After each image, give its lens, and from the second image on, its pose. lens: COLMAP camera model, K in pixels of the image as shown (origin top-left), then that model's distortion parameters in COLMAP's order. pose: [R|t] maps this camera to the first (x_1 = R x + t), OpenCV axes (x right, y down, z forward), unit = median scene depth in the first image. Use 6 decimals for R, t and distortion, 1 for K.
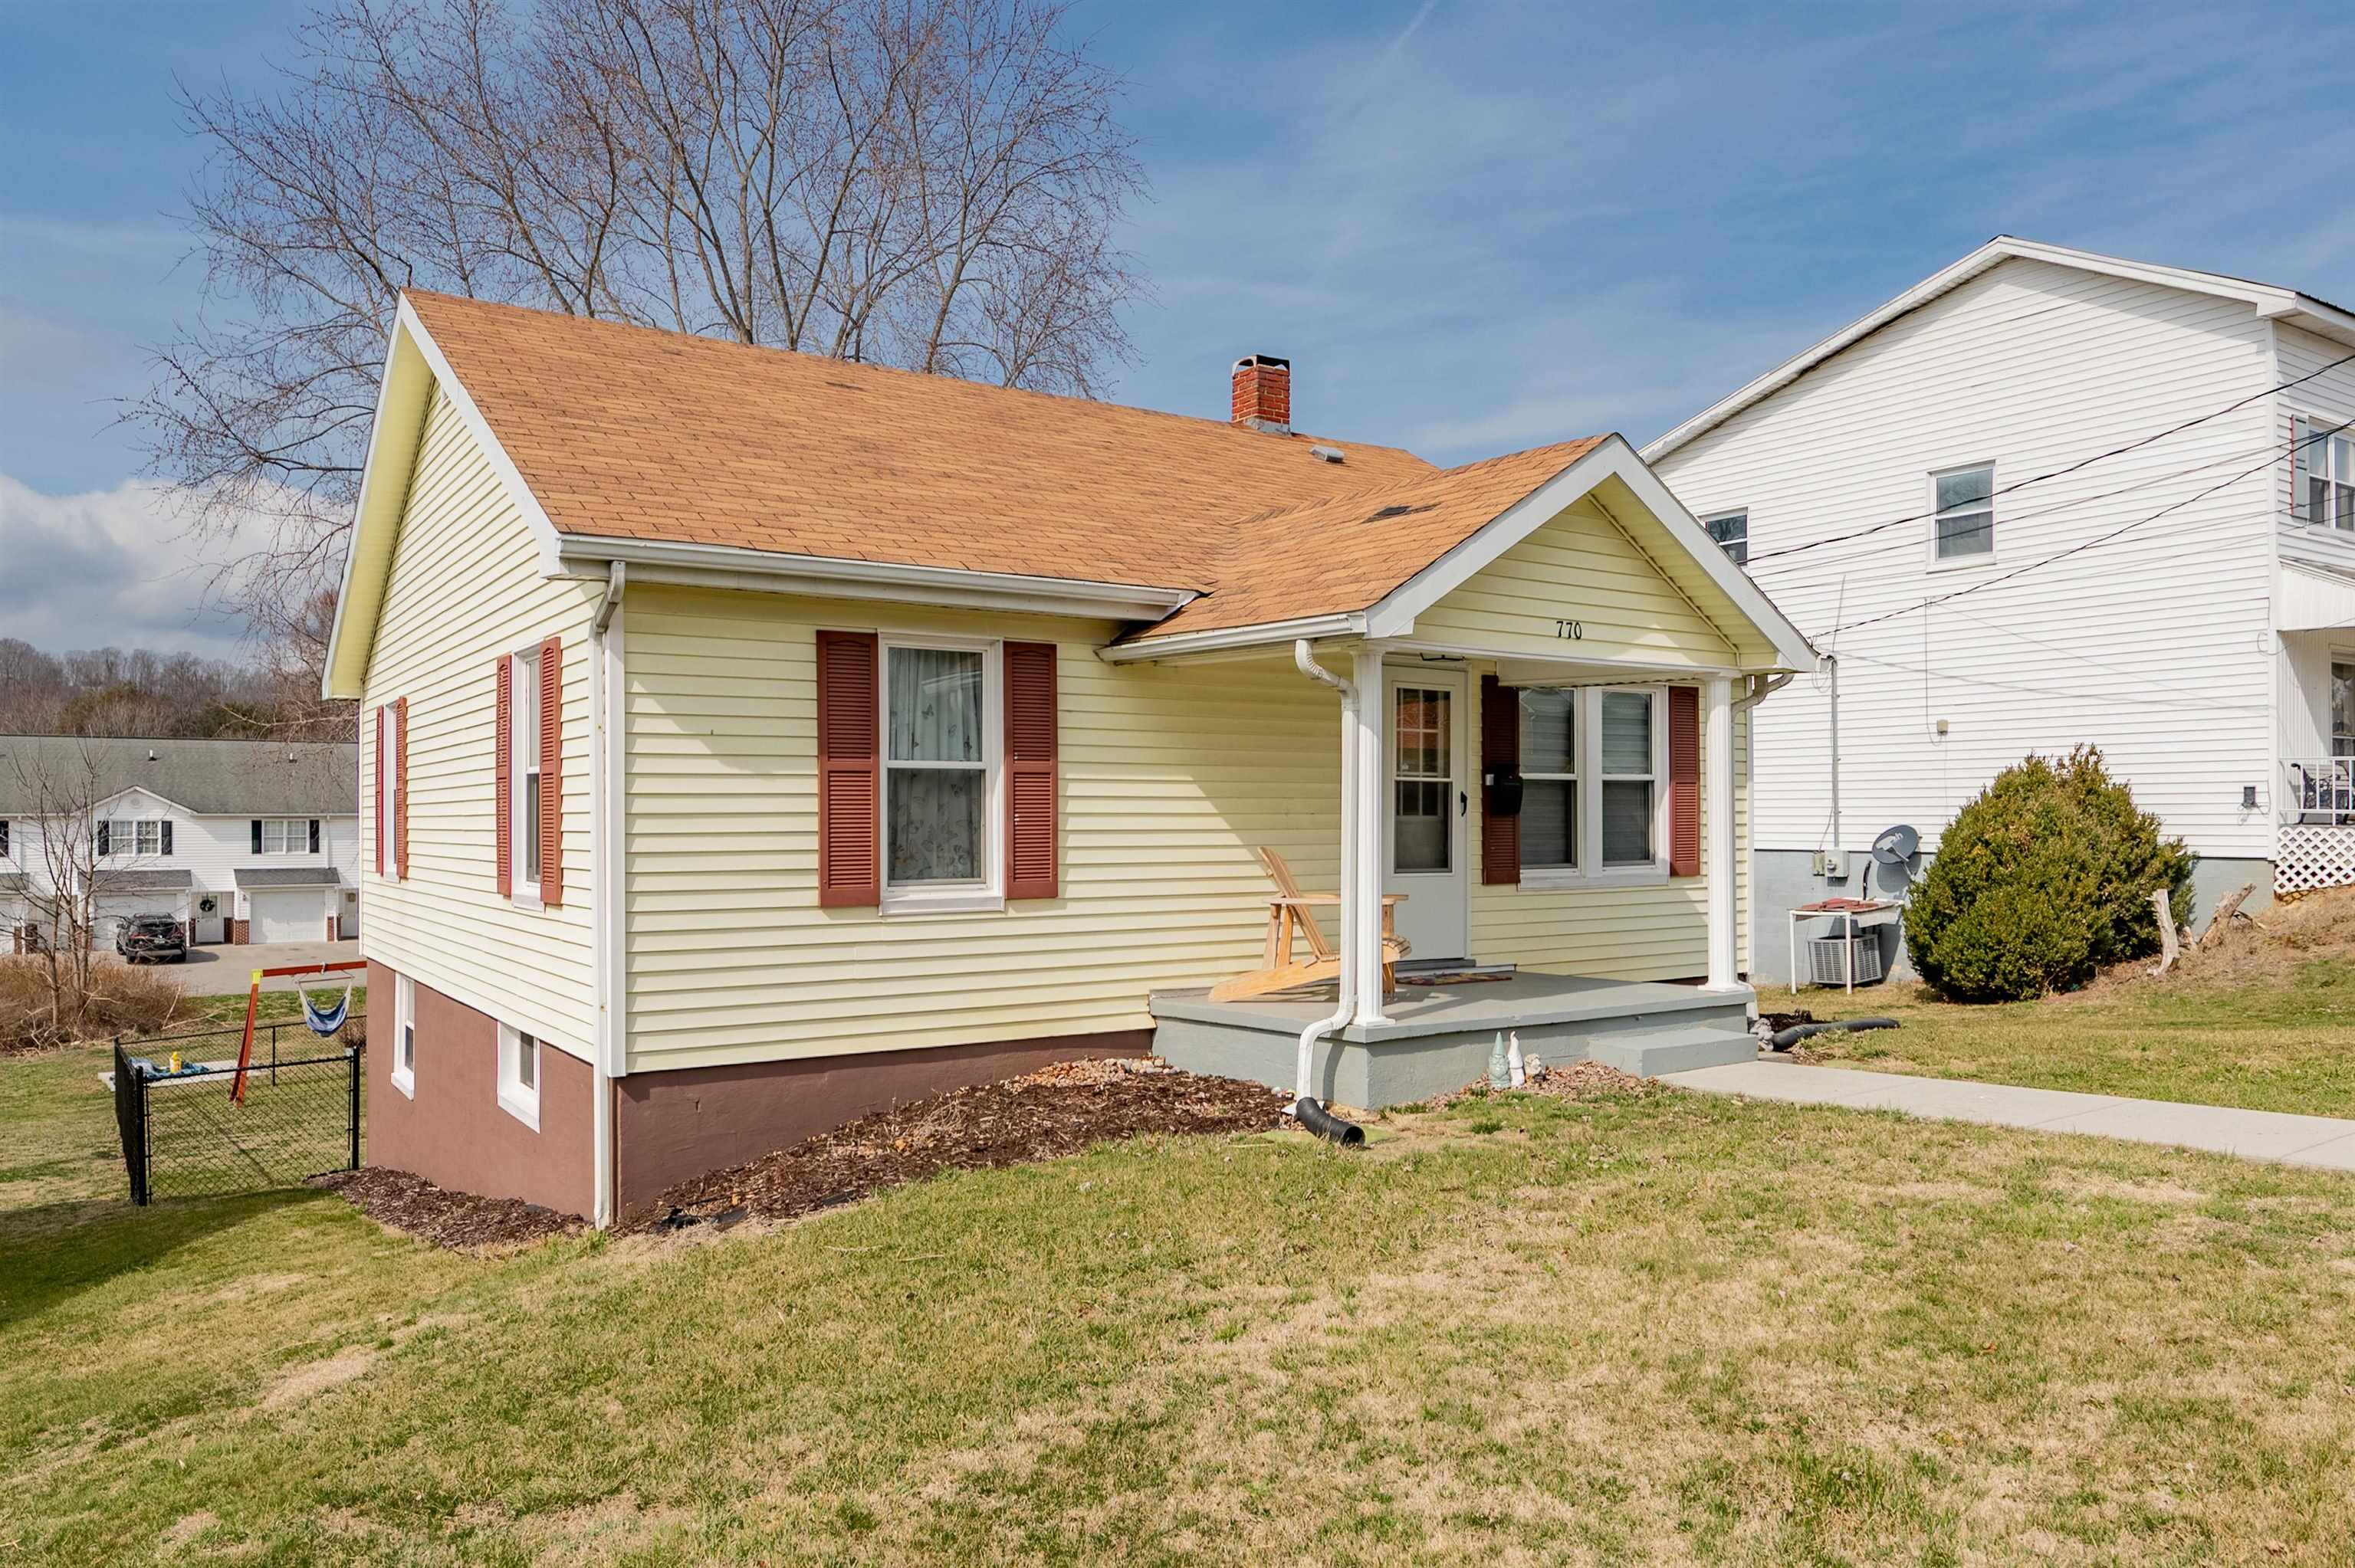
lens RADIAL K [[1552.1, 0, 1087.3], [0, 1552.1, 817.9], [0, 0, 1]] dist [0.000970, -0.000093]
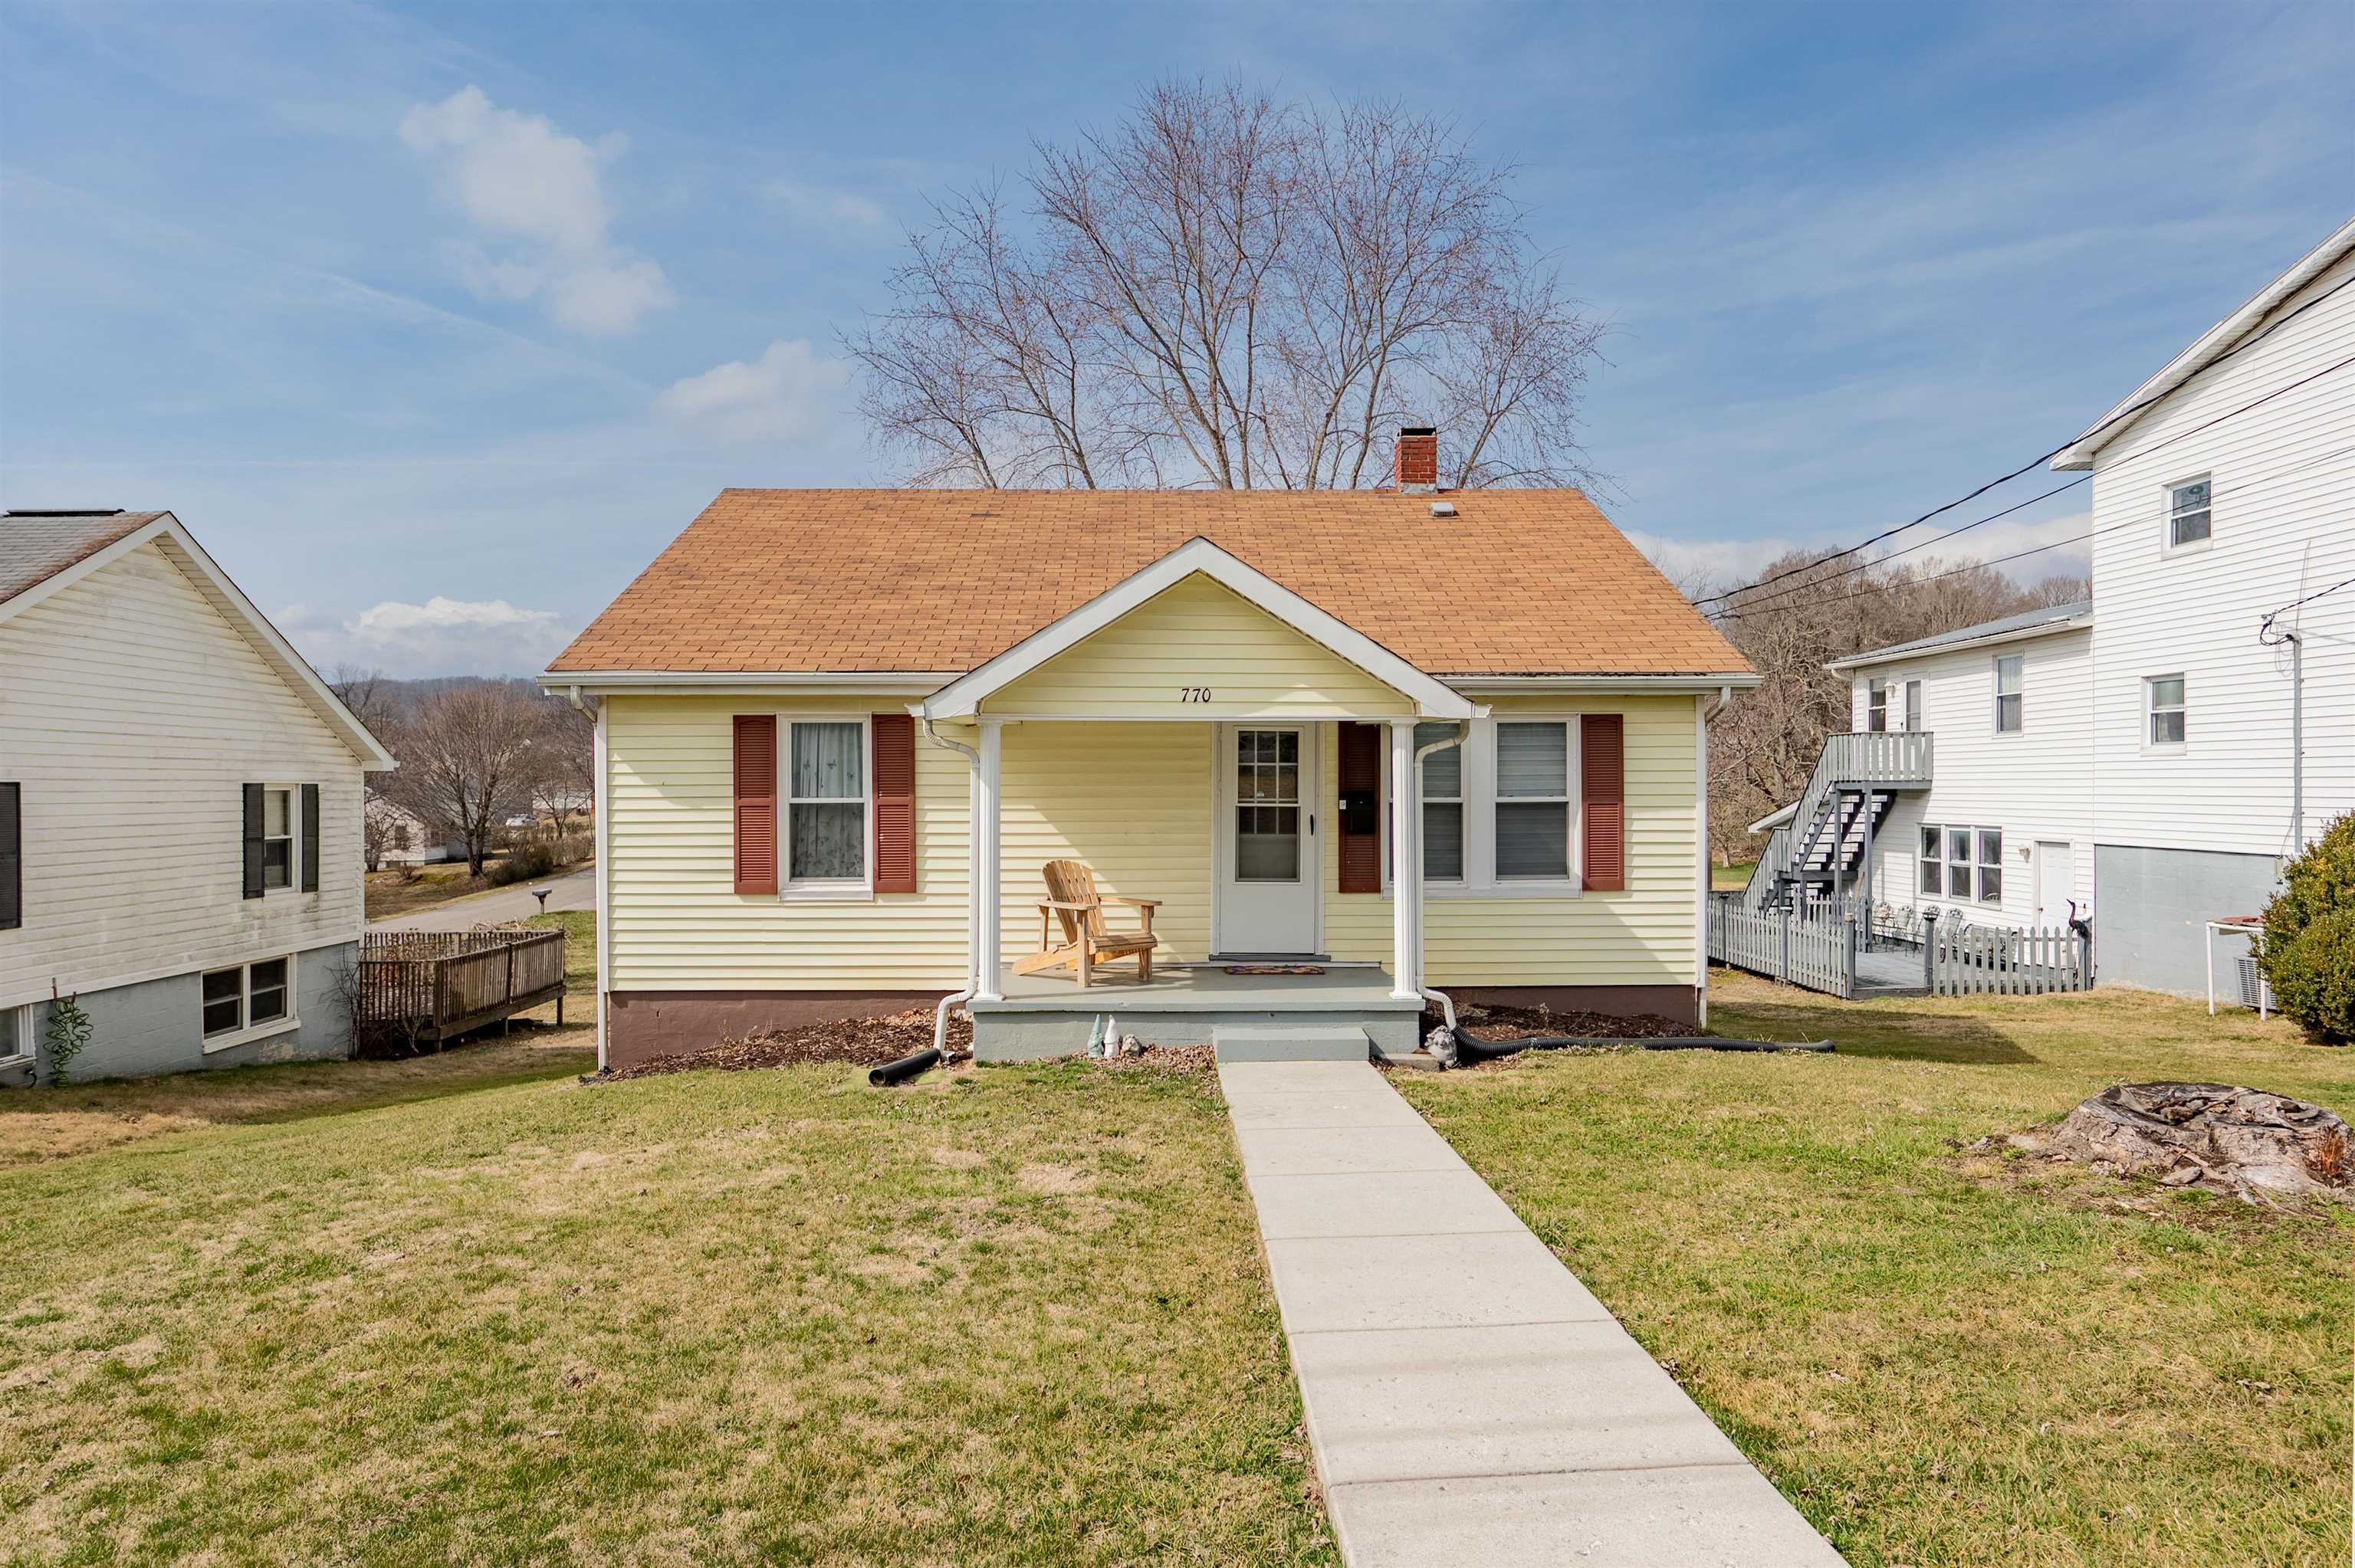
lens RADIAL K [[1337.1, 0, 1177.5], [0, 1337.1, 784.0], [0, 0, 1]] dist [-0.004975, -0.000433]
pose [[0.858045, 0.001118, -0.513573, 0.674107], [-0.001138, 0.999999, 0.000275, -0.040339], [0.513573, 0.000348, 0.858046, 0.061274]]
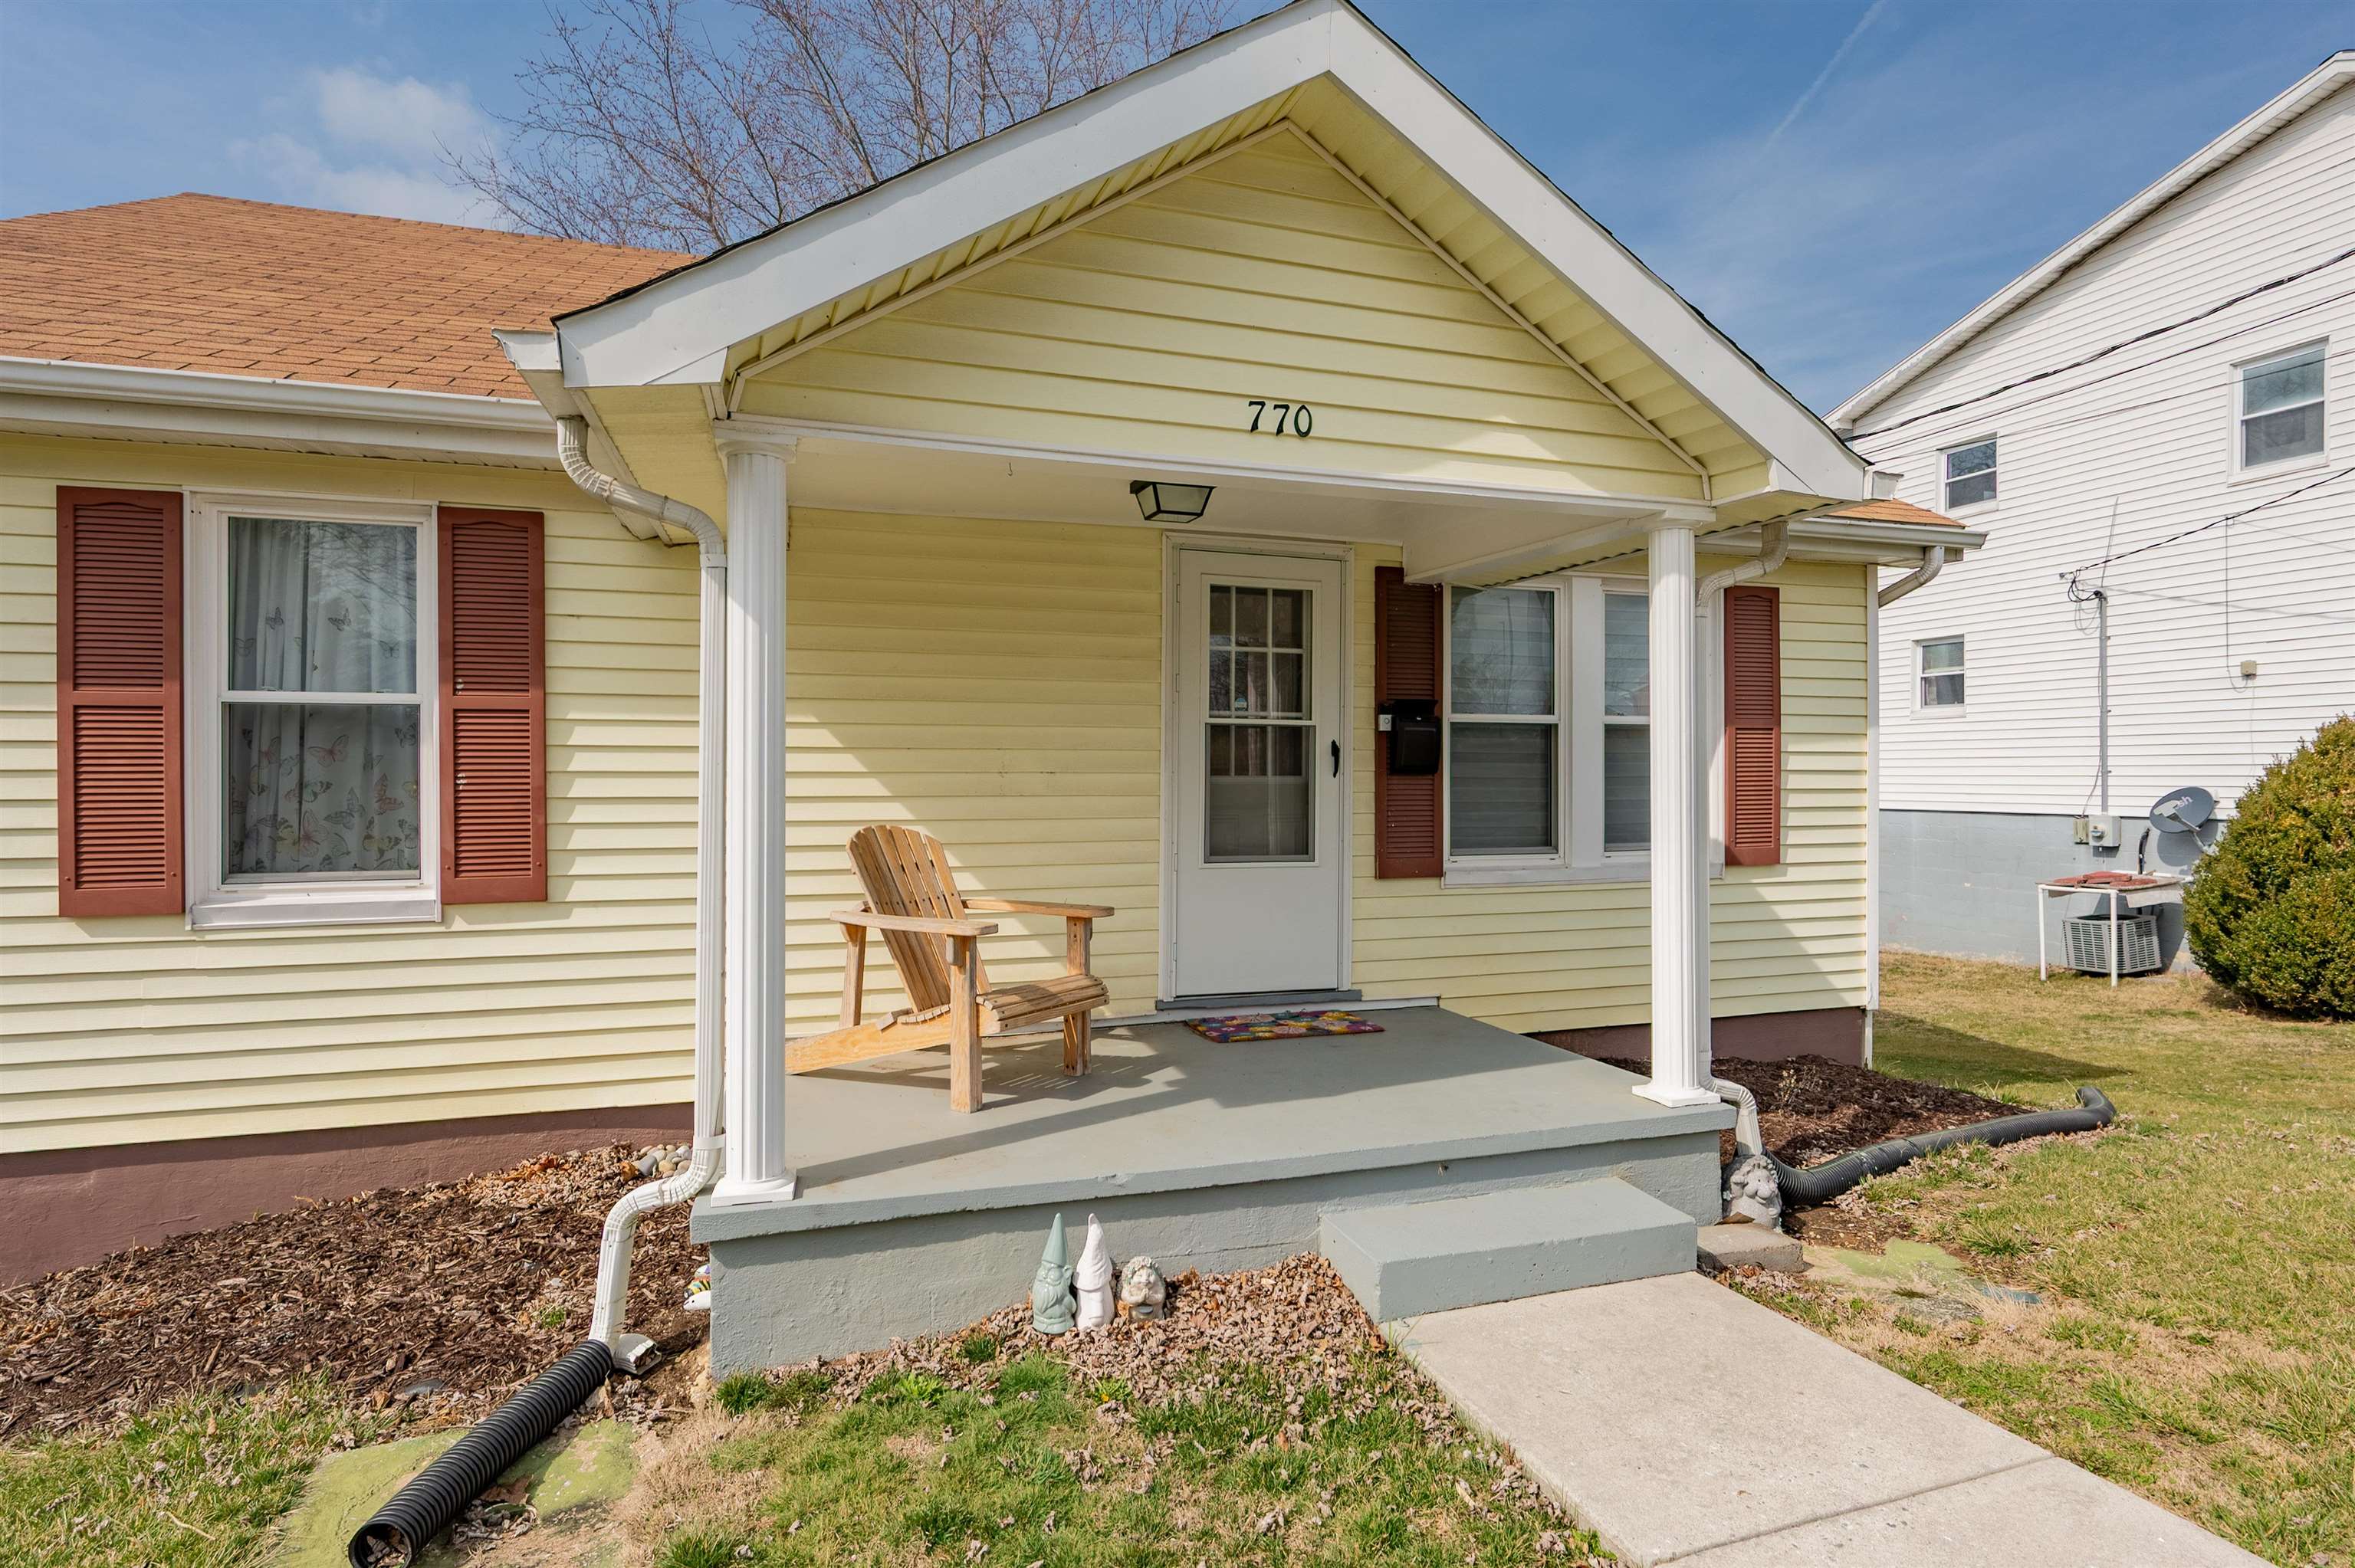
lens RADIAL K [[1169.2, 0, 1177.5], [0, 1169.2, 784.0], [0, 0, 1]] dist [-0.001516, -0.000077]
pose [[0.967829, 0.004135, -0.251573, 0.299391], [-0.002160, 0.999965, 0.008126, -0.002127], [0.251598, -0.007321, 0.967804, 0.489366]]
